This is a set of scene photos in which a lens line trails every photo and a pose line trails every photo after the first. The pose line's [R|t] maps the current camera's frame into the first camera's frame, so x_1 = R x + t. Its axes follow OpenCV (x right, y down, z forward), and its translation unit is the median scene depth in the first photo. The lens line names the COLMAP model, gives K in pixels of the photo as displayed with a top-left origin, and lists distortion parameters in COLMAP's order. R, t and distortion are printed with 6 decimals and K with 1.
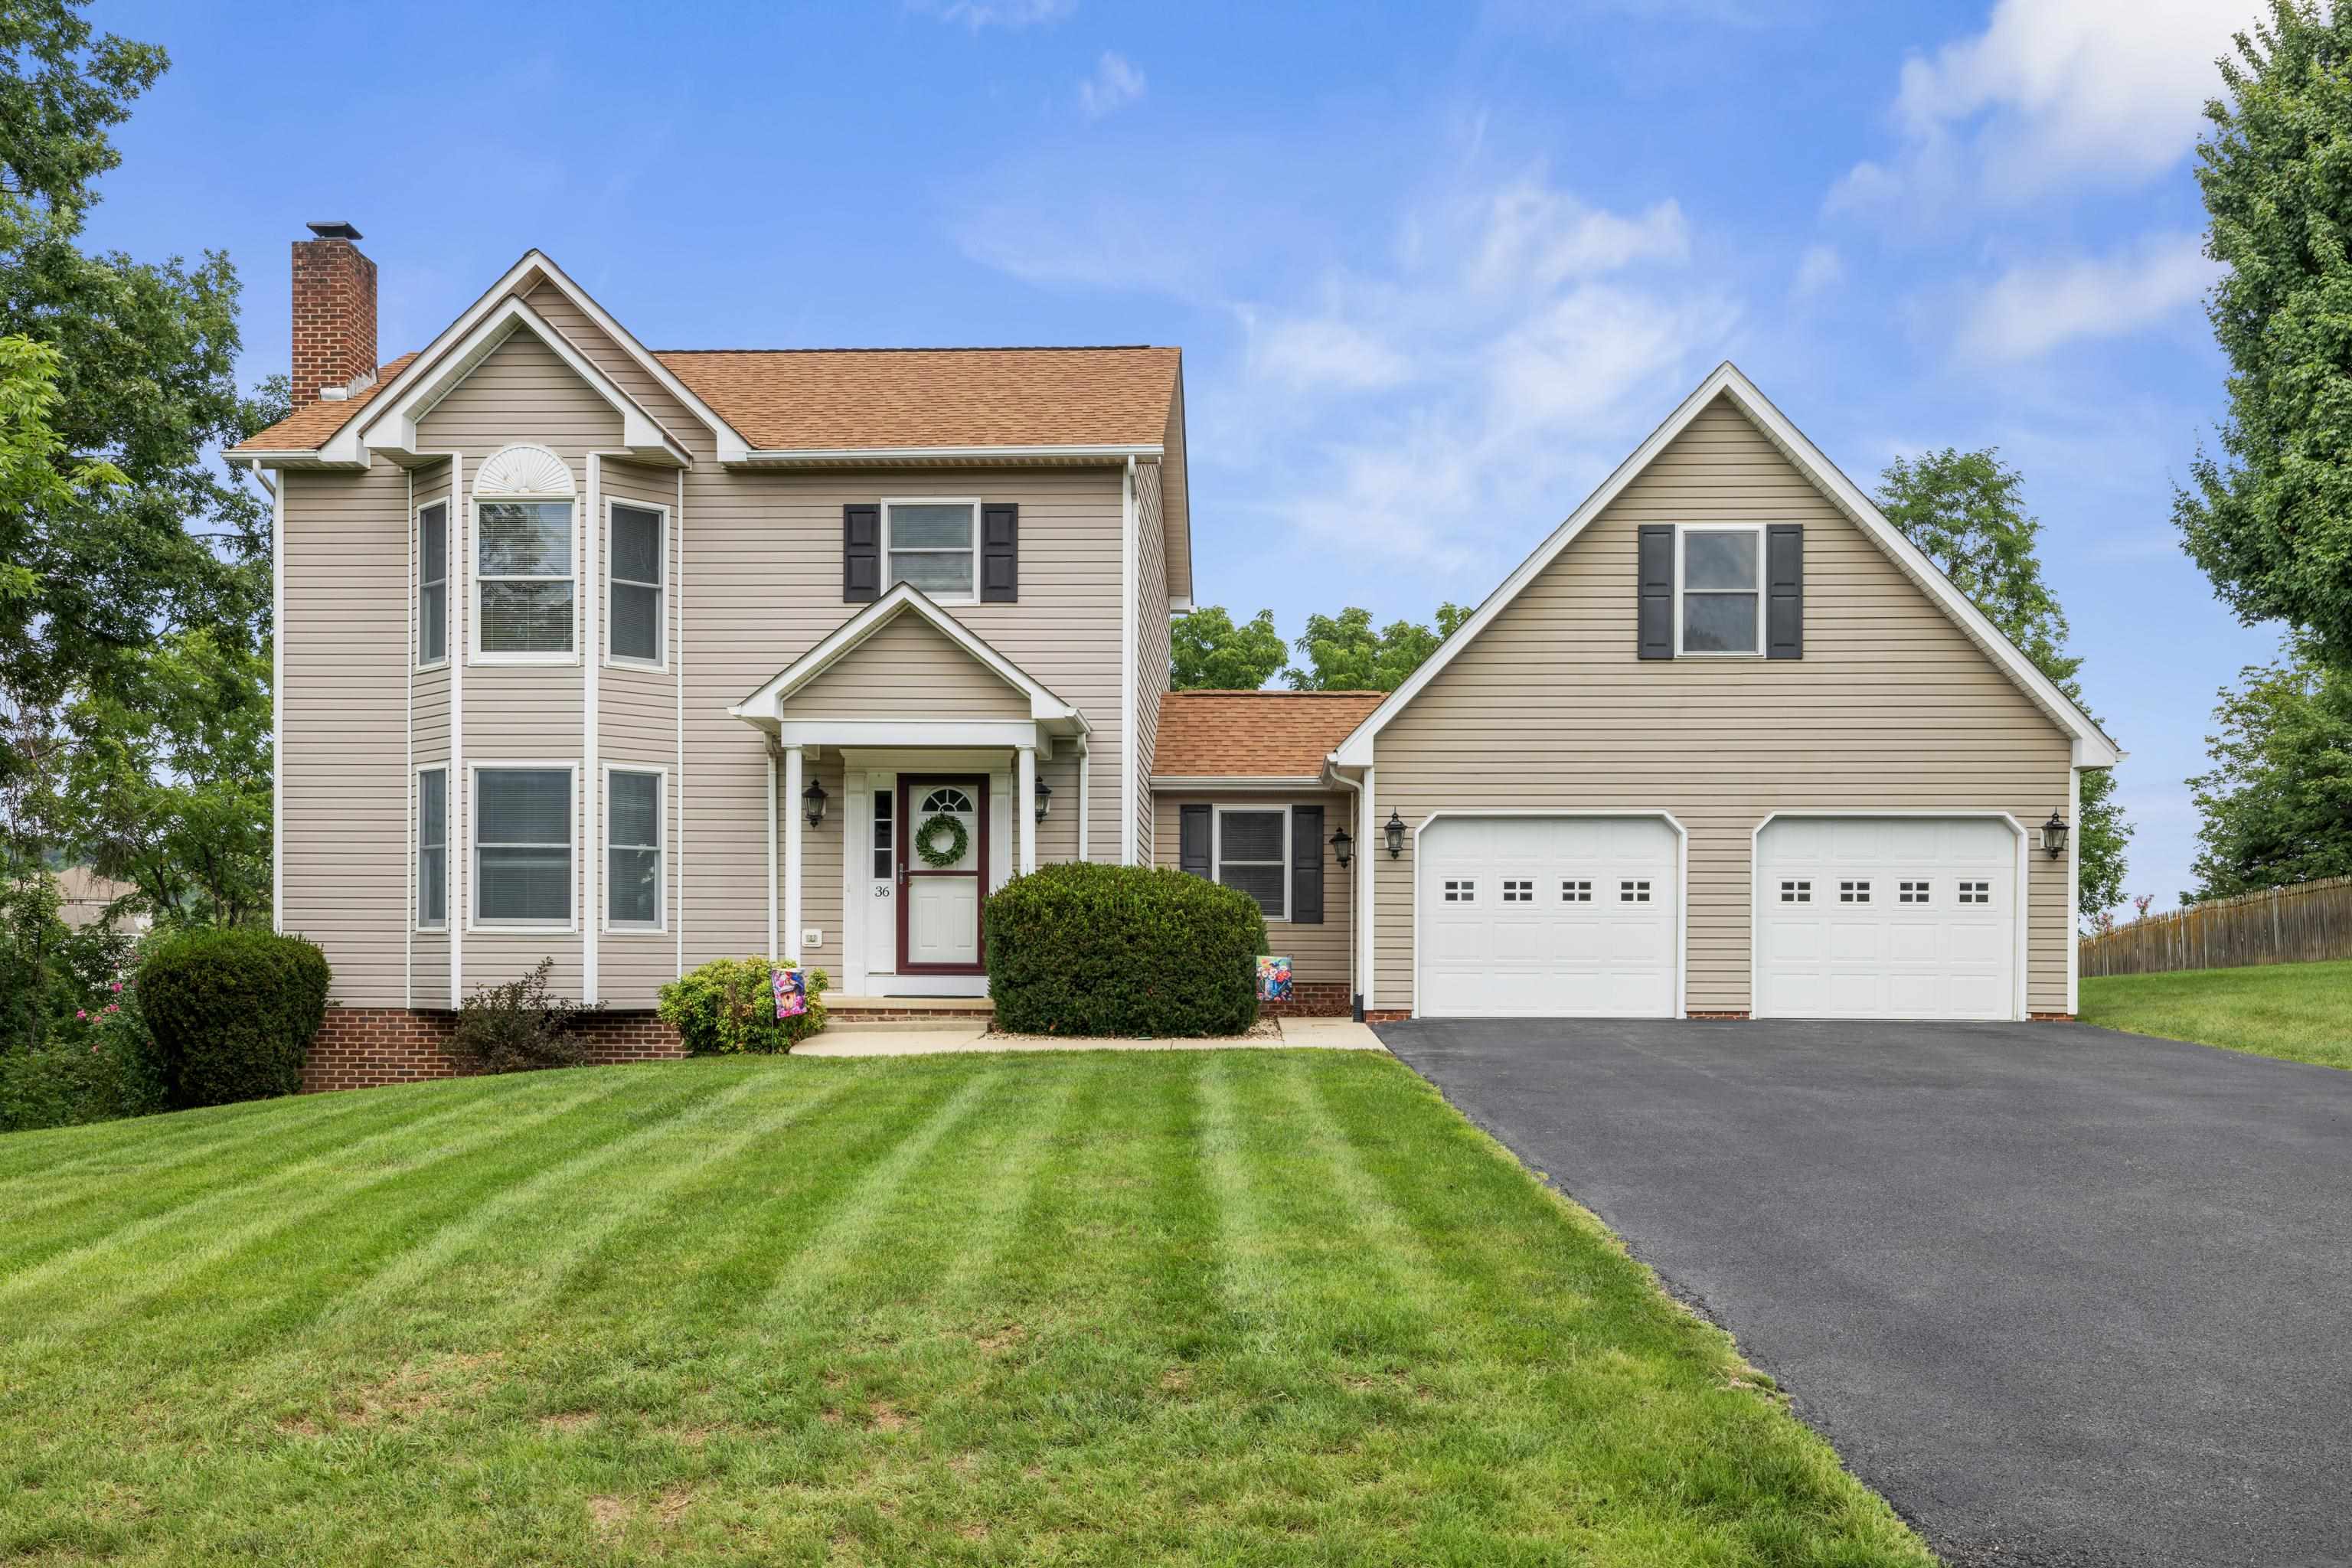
lens RADIAL K [[2169.9, 0, 1137.4], [0, 2169.9, 853.5], [0, 0, 1]] dist [0.009734, 0.000000]
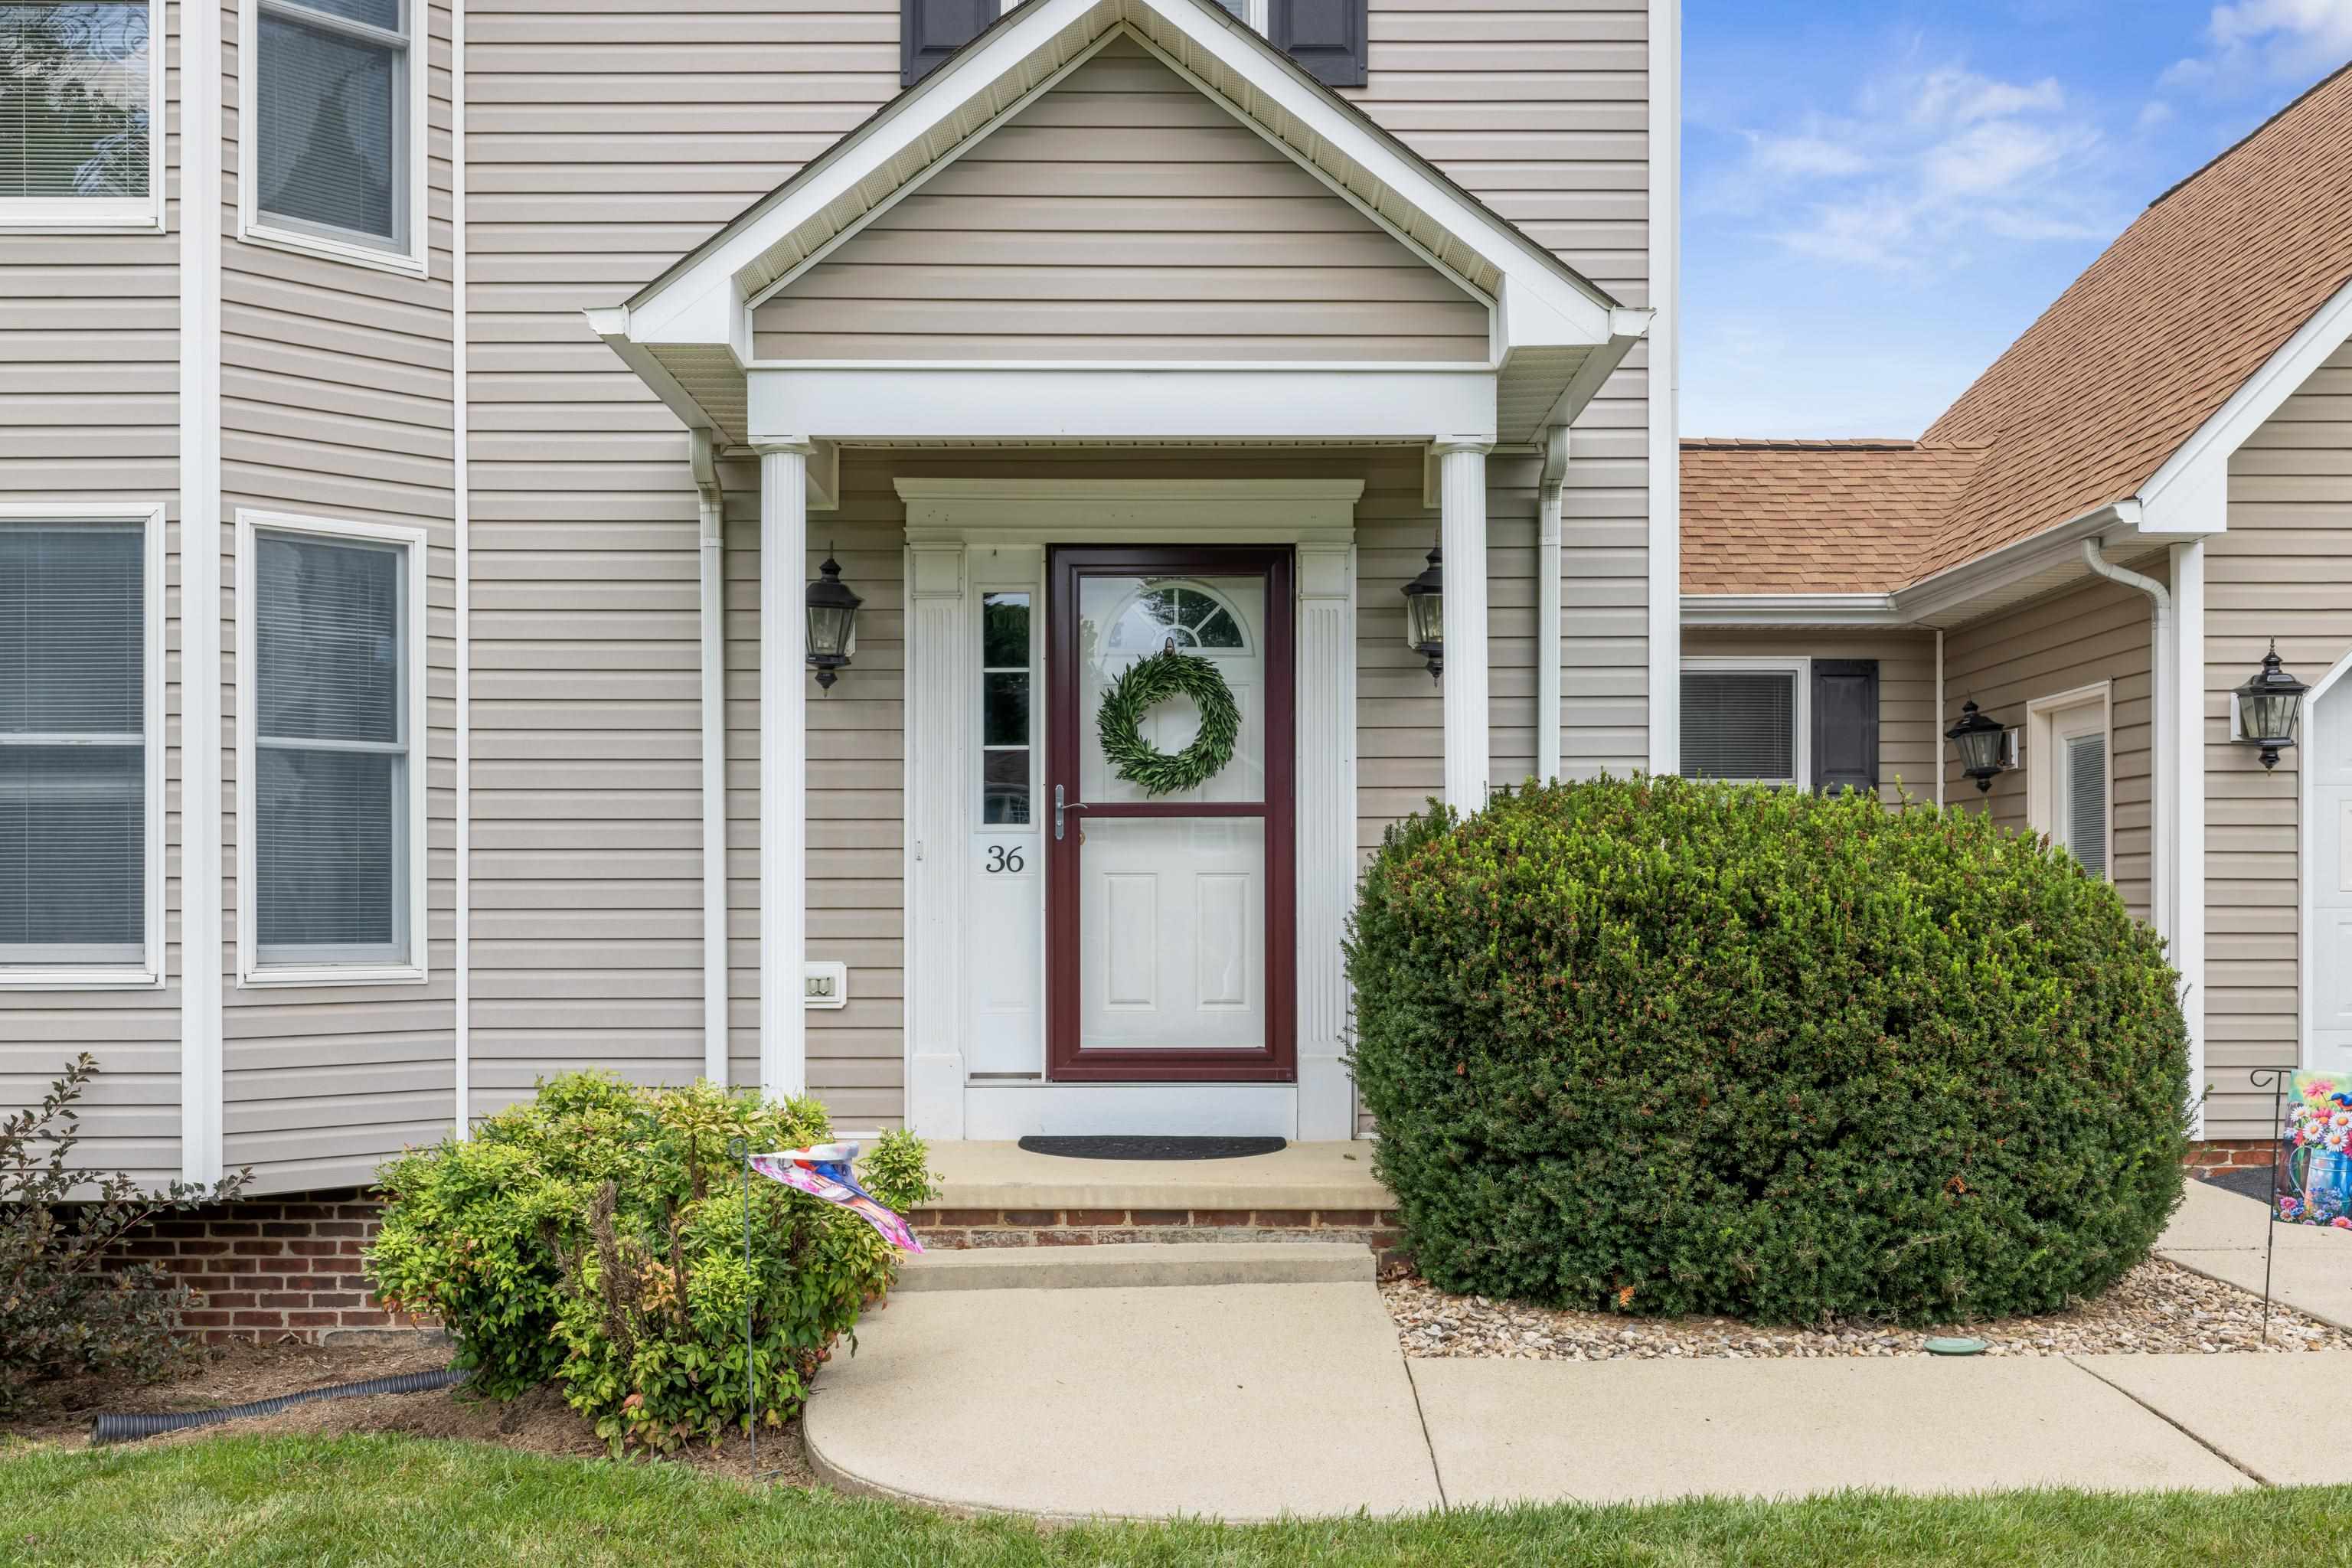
lens RADIAL K [[2333.1, 0, 1170.4], [0, 2333.1, 802.6], [0, 0, 1]] dist [0.003977, 0.000000]
pose [[0.998509, -0.004989, 0.054365, -0.111460], [0.004451, 0.999940, 0.010023, 0.003740], [-0.054411, -0.009766, 0.998471, 0.595431]]
